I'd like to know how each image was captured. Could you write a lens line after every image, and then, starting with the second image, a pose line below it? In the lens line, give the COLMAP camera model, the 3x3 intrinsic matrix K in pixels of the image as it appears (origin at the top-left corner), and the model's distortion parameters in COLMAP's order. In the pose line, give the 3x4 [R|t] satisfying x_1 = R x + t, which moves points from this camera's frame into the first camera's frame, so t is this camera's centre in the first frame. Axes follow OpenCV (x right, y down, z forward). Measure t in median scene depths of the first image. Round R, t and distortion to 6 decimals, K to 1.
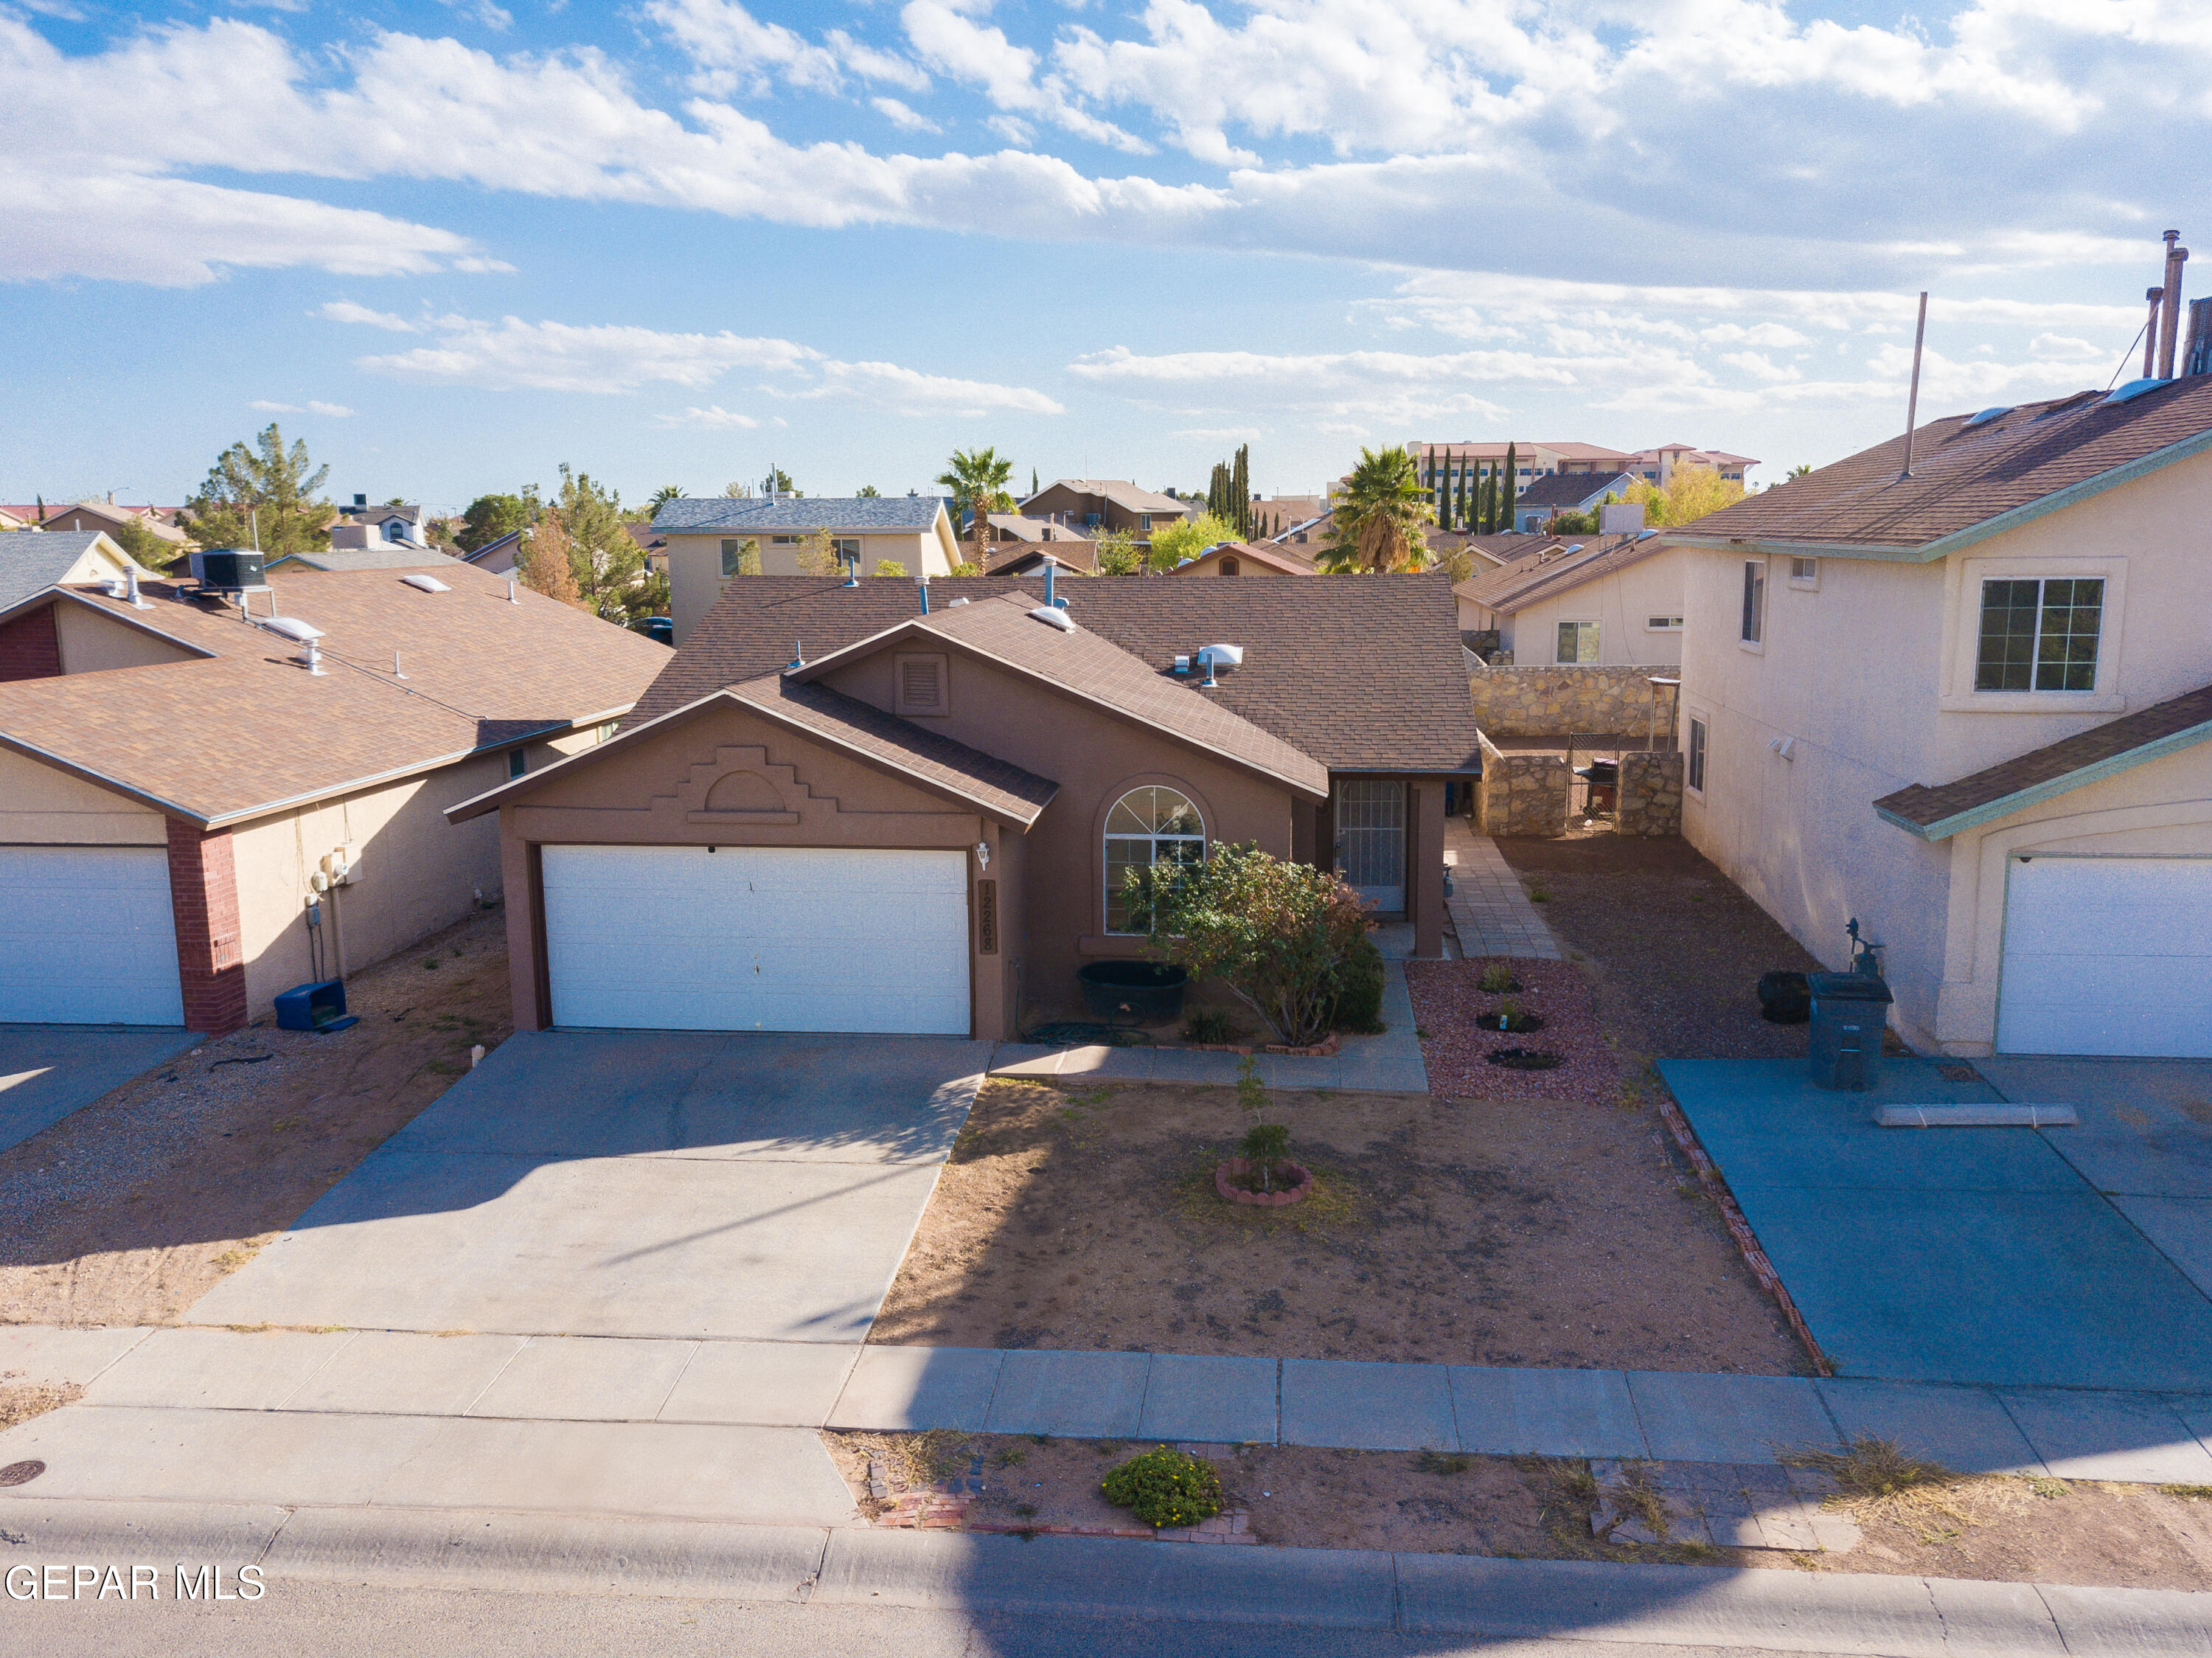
lens RADIAL K [[1815.6, 0, 1106.0], [0, 1815.6, 829.0], [0, 0, 1]] dist [-0.006512, 0.000529]
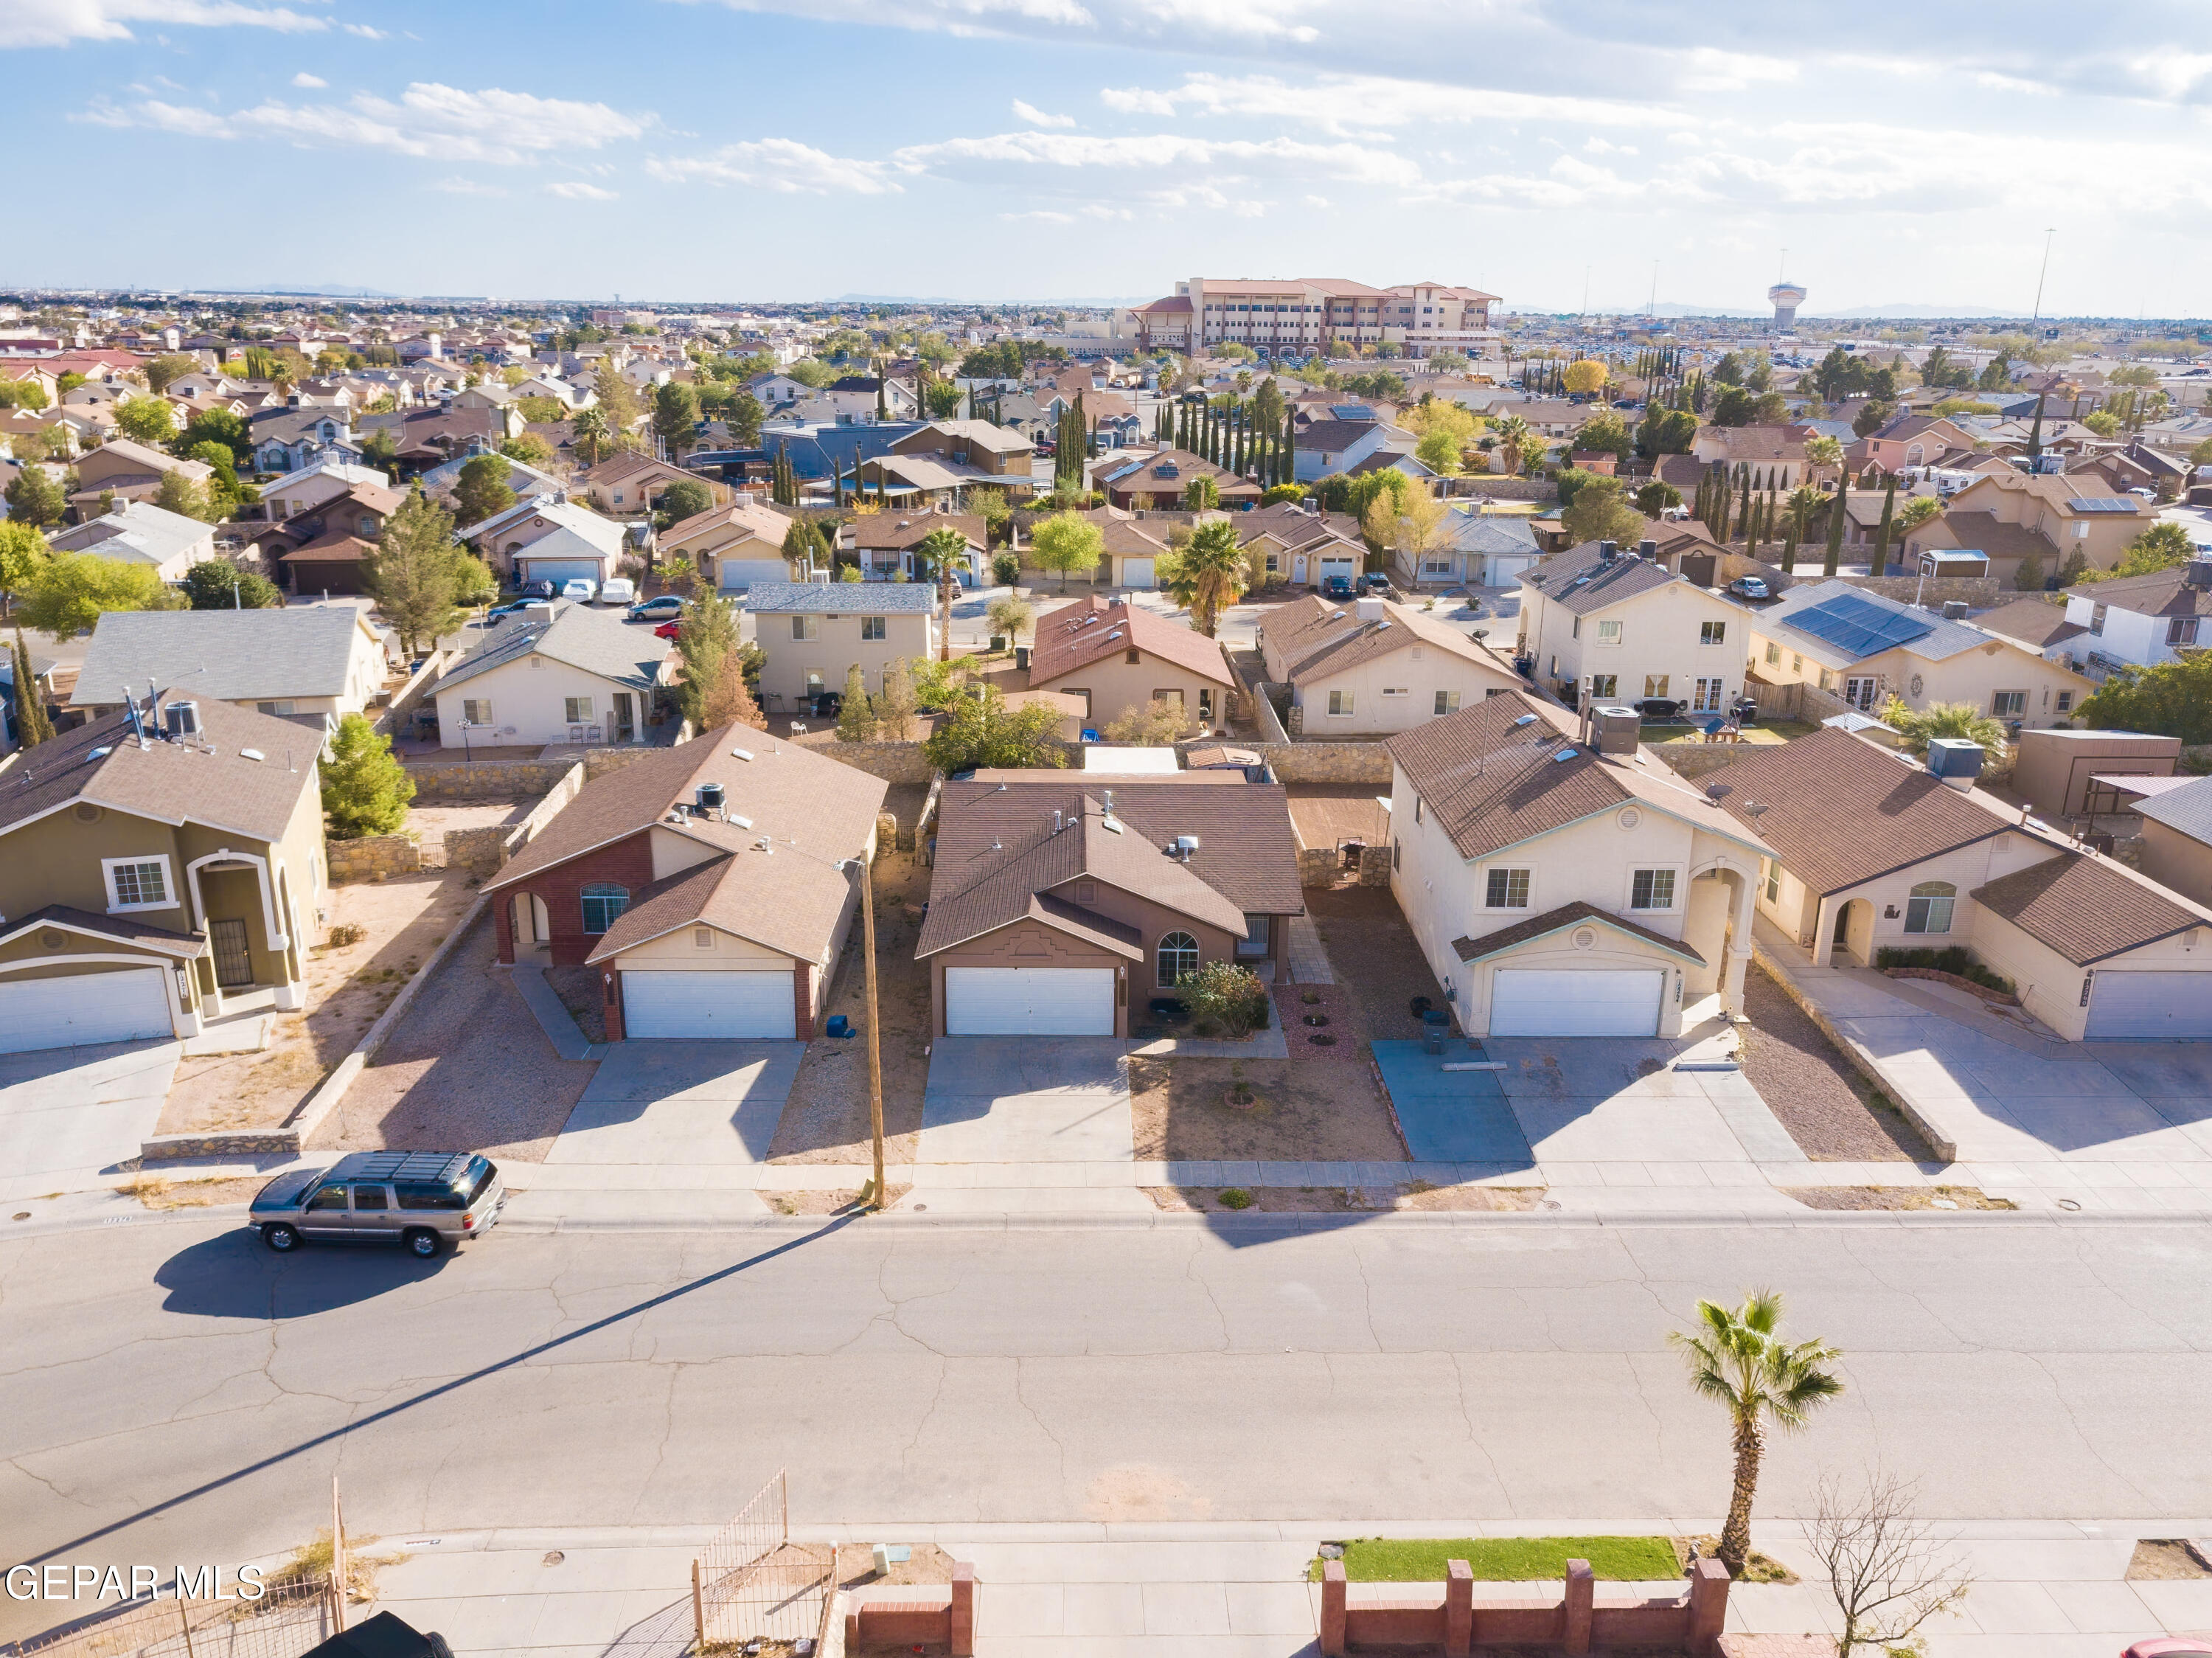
lens RADIAL K [[1699.3, 0, 1106.0], [0, 1699.3, 829.0], [0, 0, 1]] dist [0.023785, -0.001681]
pose [[0.992634, -0.017998, 0.119810, -0.389046], [0.002144, 0.991359, 0.131159, -0.521214], [-0.121135, -0.129936, 0.984095, -1.417941]]
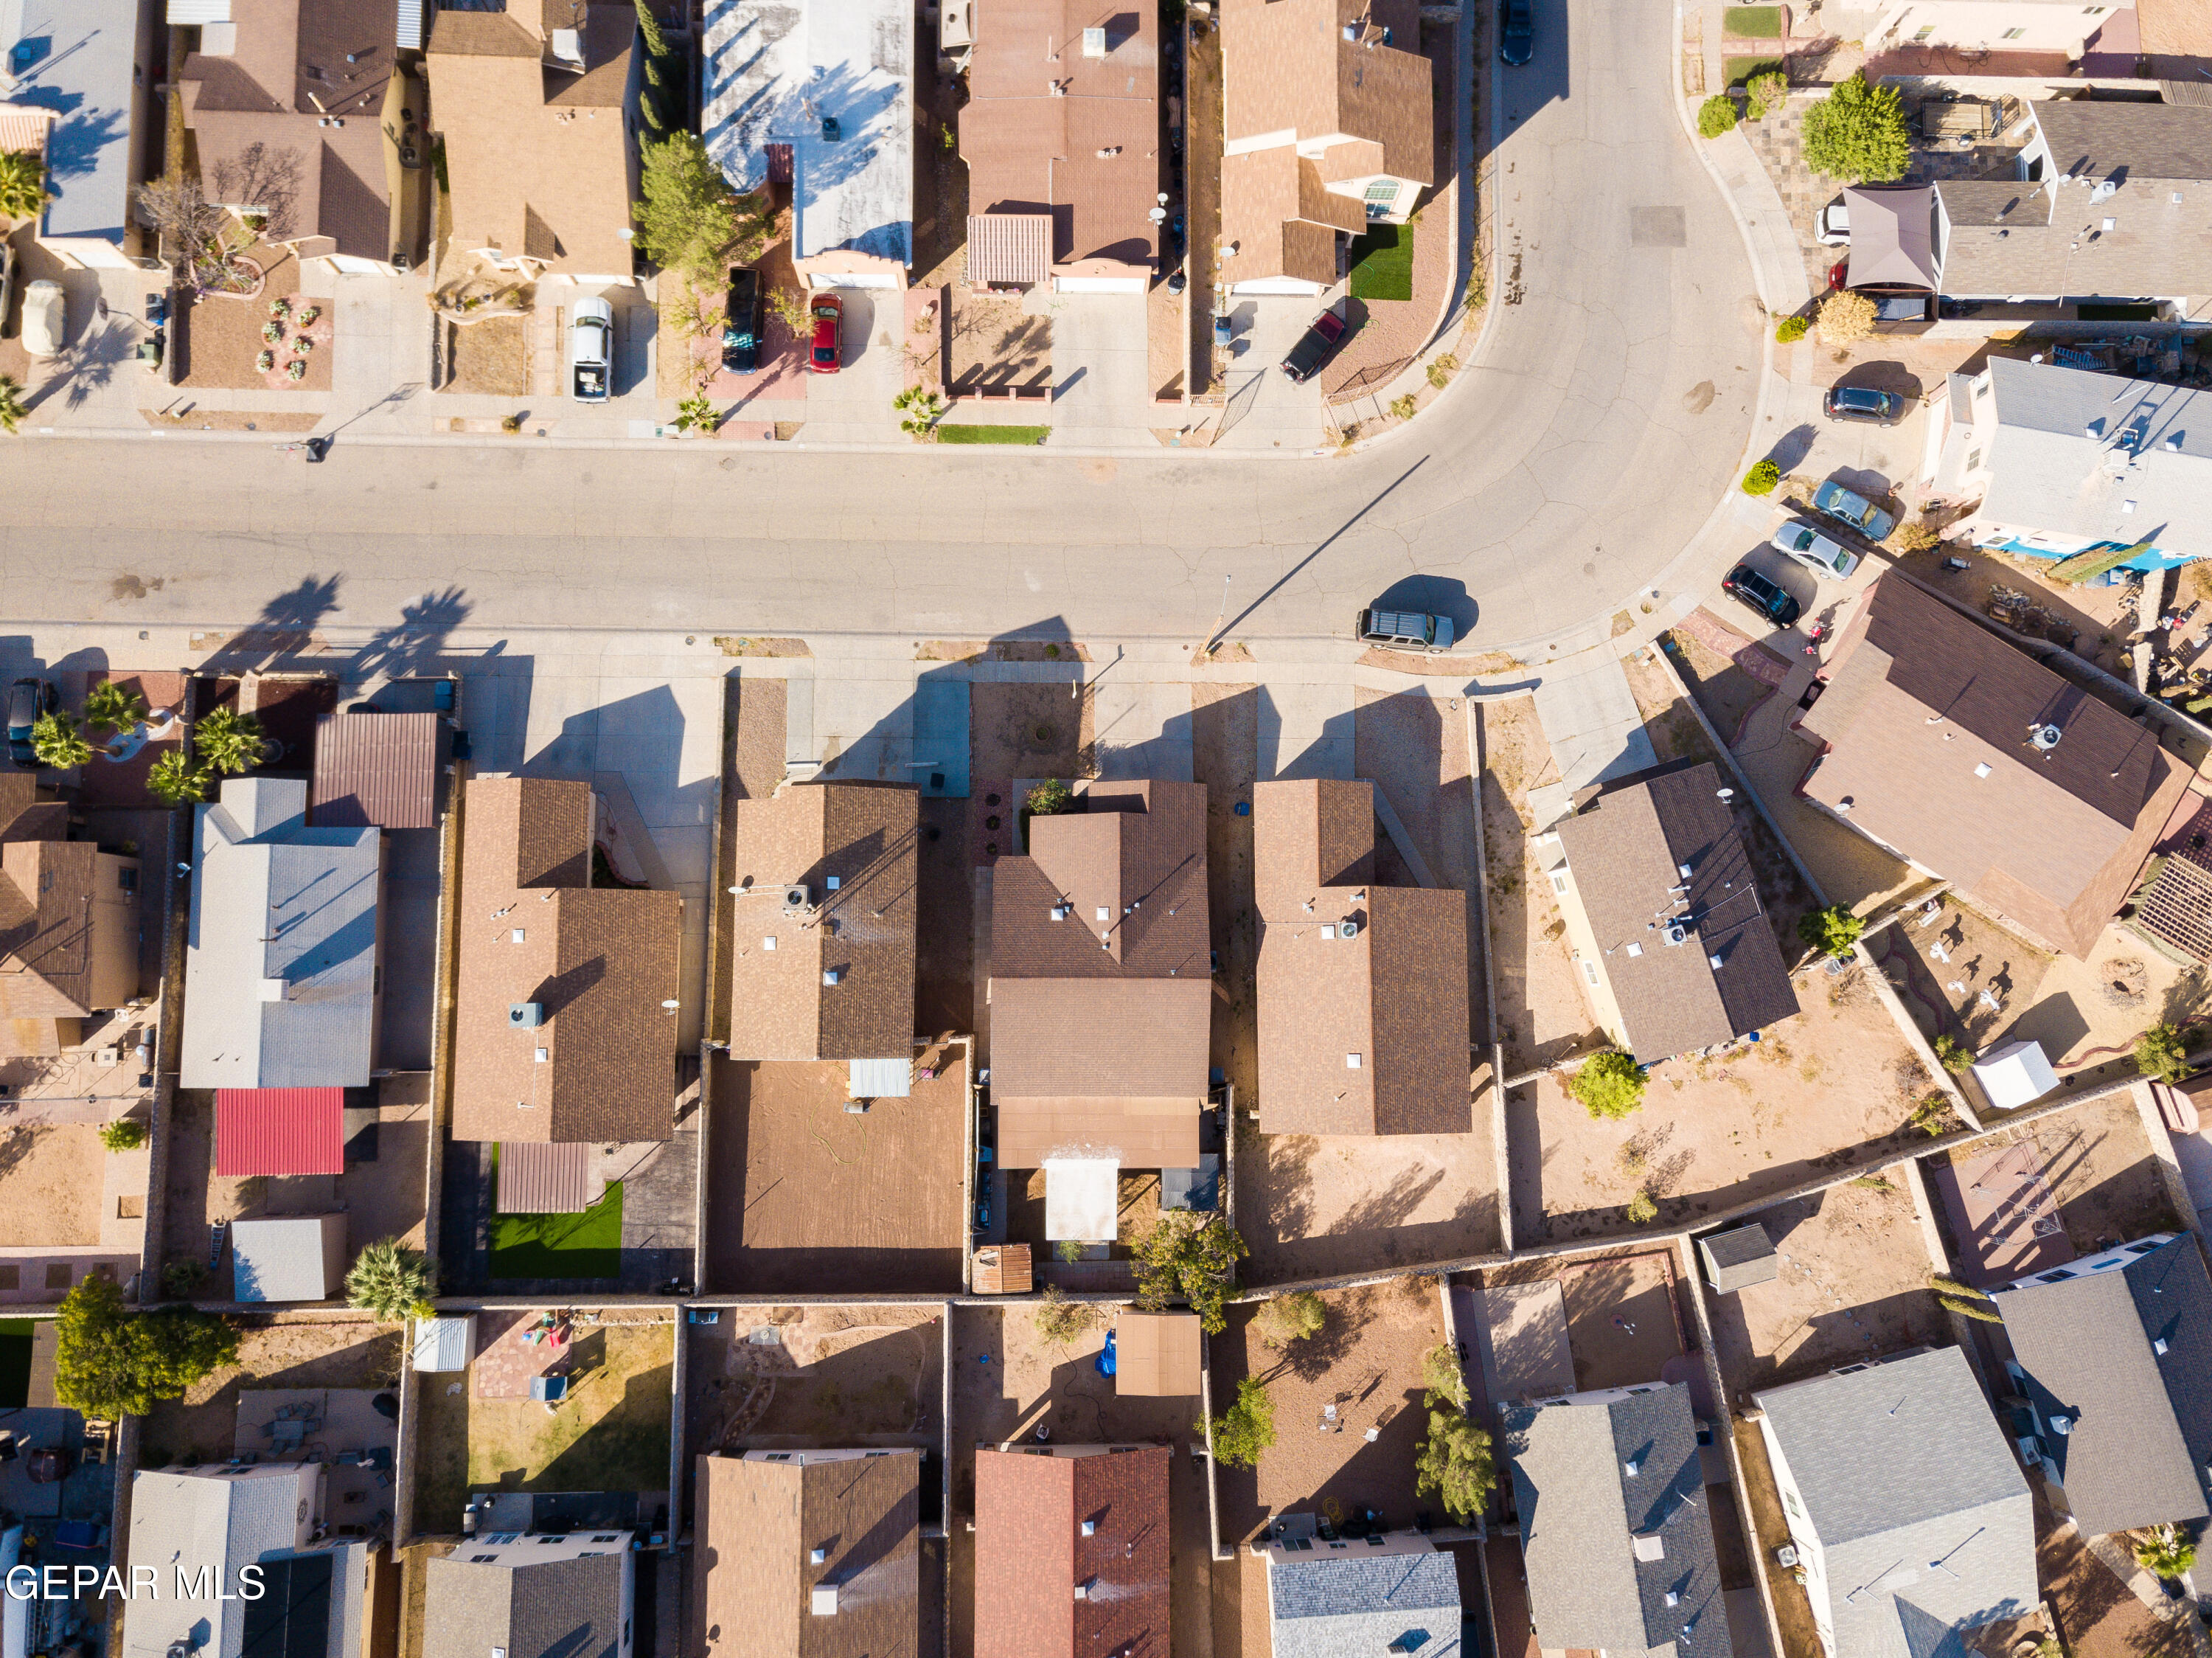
lens RADIAL K [[1695.6, 0, 1106.0], [0, 1695.6, 829.0], [0, 0, 1]] dist [0.042647, -0.043208]
pose [[-0.994419, 0.099438, -0.035261, 0.090107], [-0.042574, -0.072408, 0.996466, -4.744609], [0.096533, 0.992406, 0.076237, 0.755552]]
